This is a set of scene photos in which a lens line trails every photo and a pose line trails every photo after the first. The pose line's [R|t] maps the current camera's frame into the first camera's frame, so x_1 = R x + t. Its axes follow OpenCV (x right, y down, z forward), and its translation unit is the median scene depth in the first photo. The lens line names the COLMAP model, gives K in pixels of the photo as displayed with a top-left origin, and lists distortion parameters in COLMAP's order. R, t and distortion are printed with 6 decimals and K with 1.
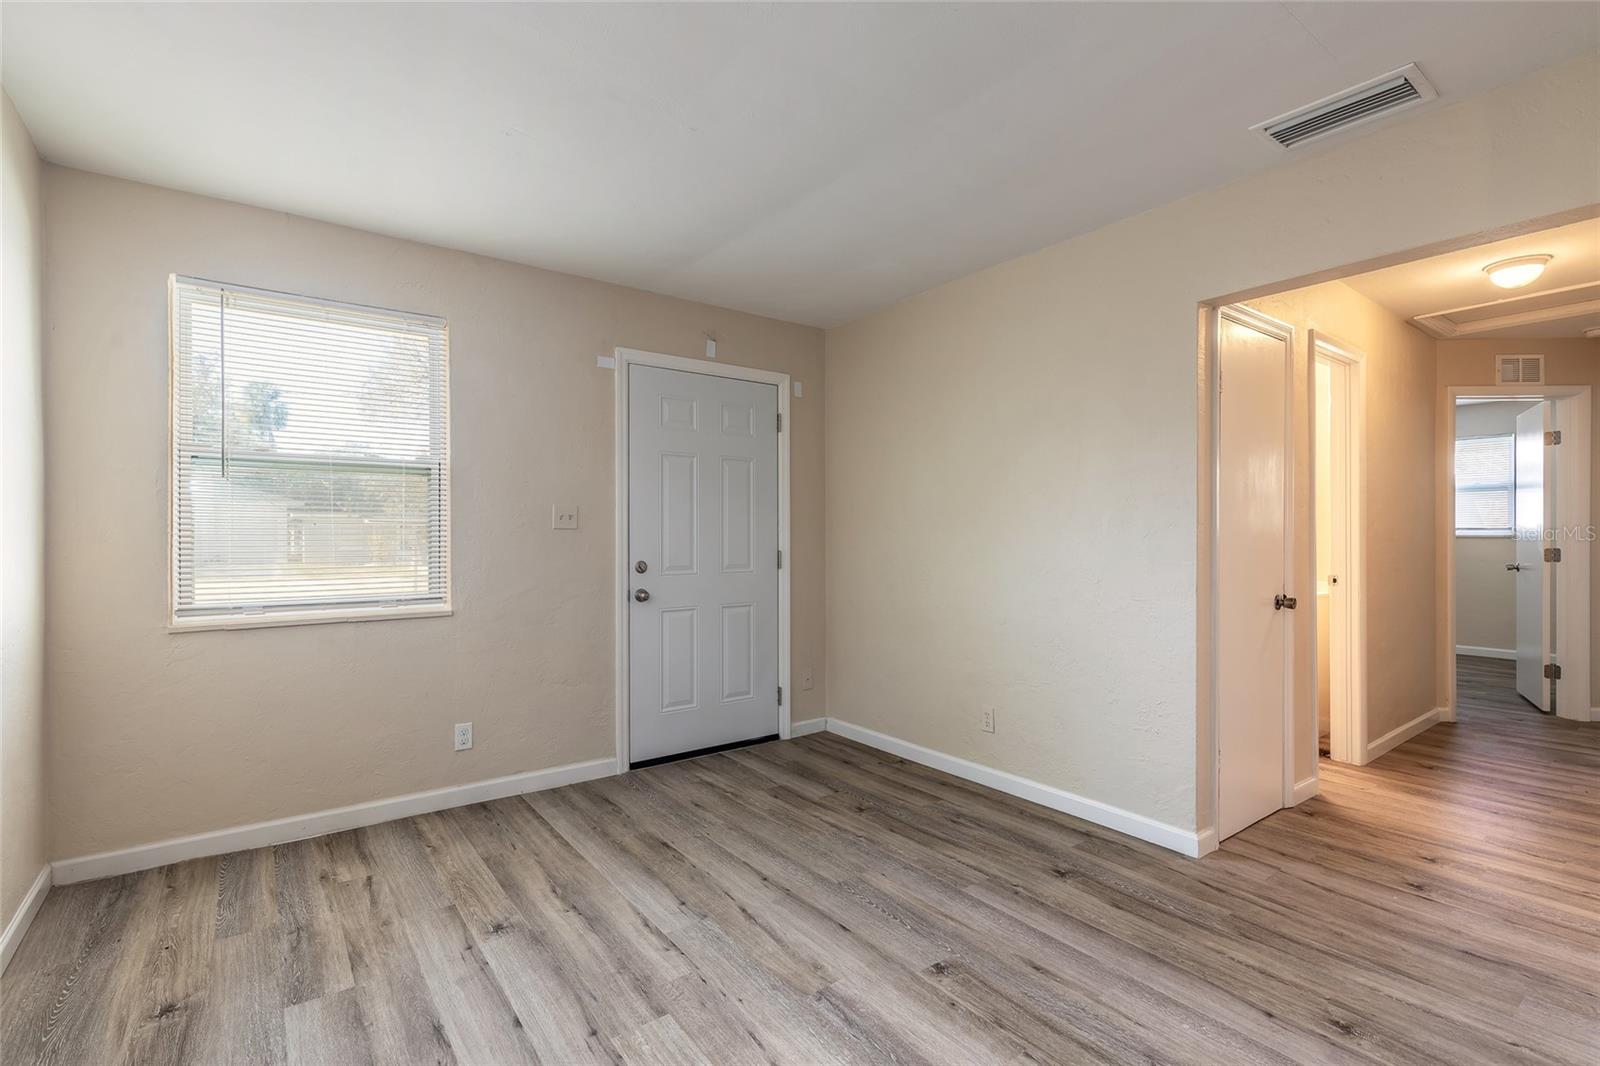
lens RADIAL K [[741.0, 0, 800.0], [0, 741.0, 533.0], [0, 0, 1]] dist [0.001004, -0.000153]
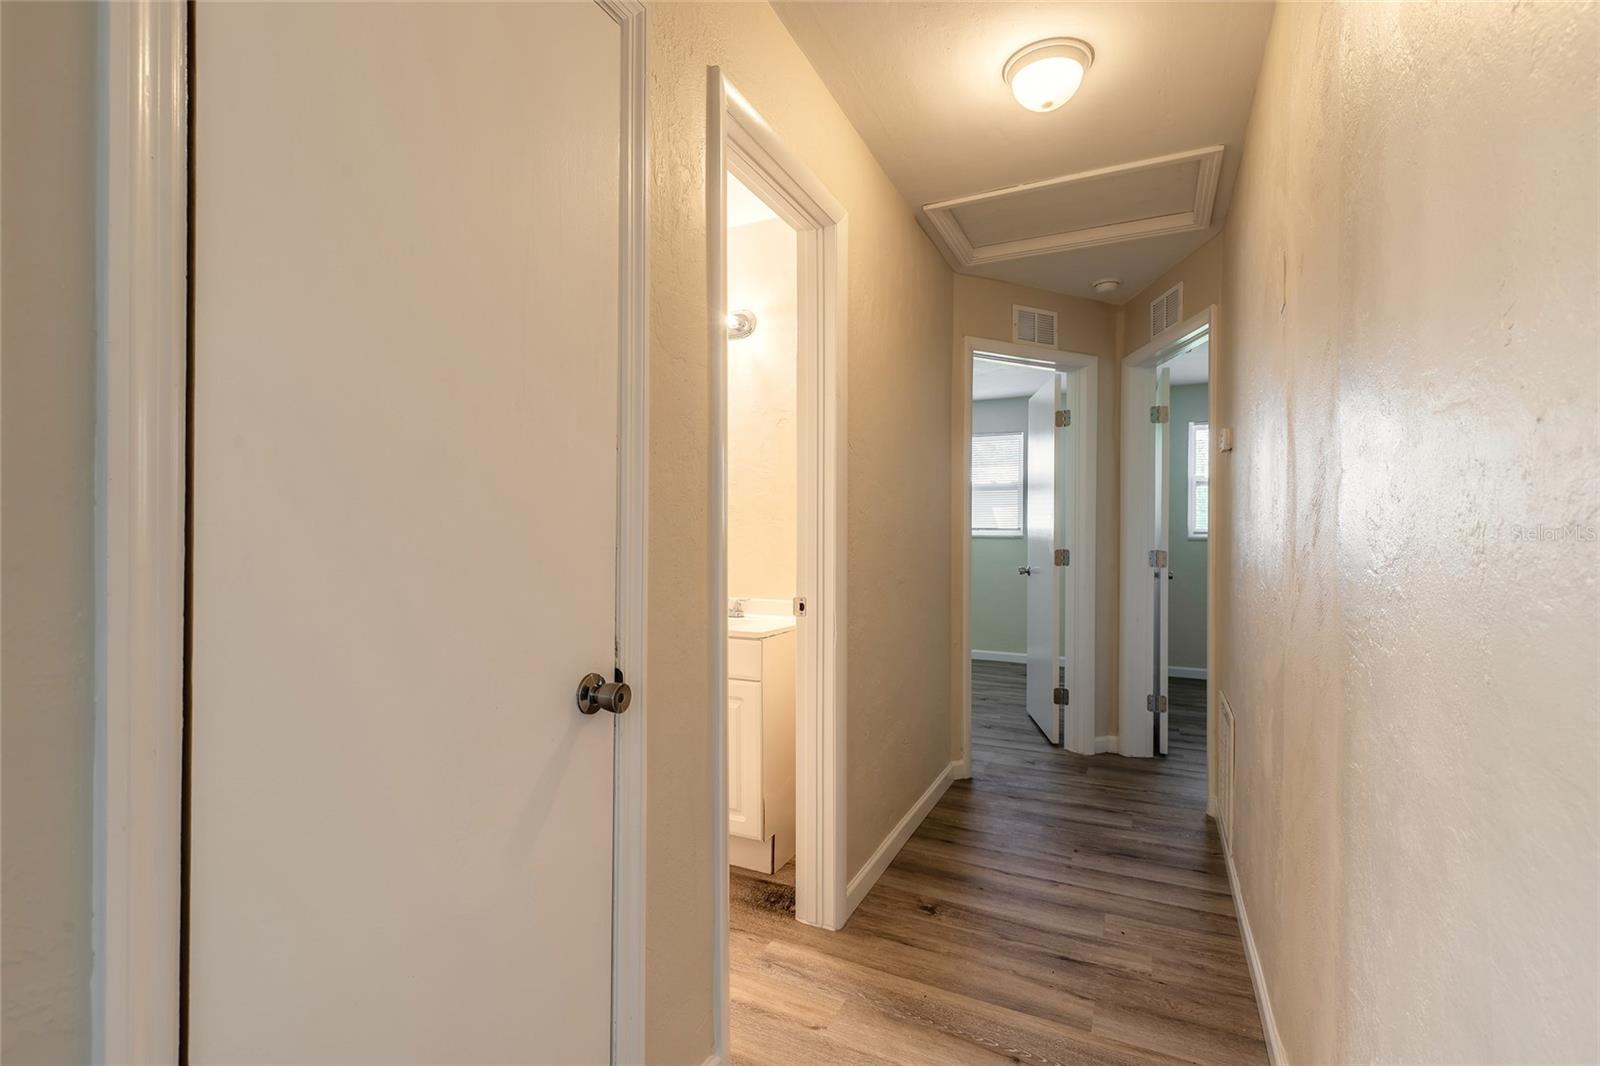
lens RADIAL K [[721.0, 0, 796.3], [0, 721.0, 536.6], [0, 0, 1]] dist [0.004959, -0.000756]
pose [[0.890645, 0.005737, 0.454663, 0.379460], [-0.006279, 0.999980, -0.000317, 0.008308], [-0.454656, -0.002573, 0.890664, 0.414108]]
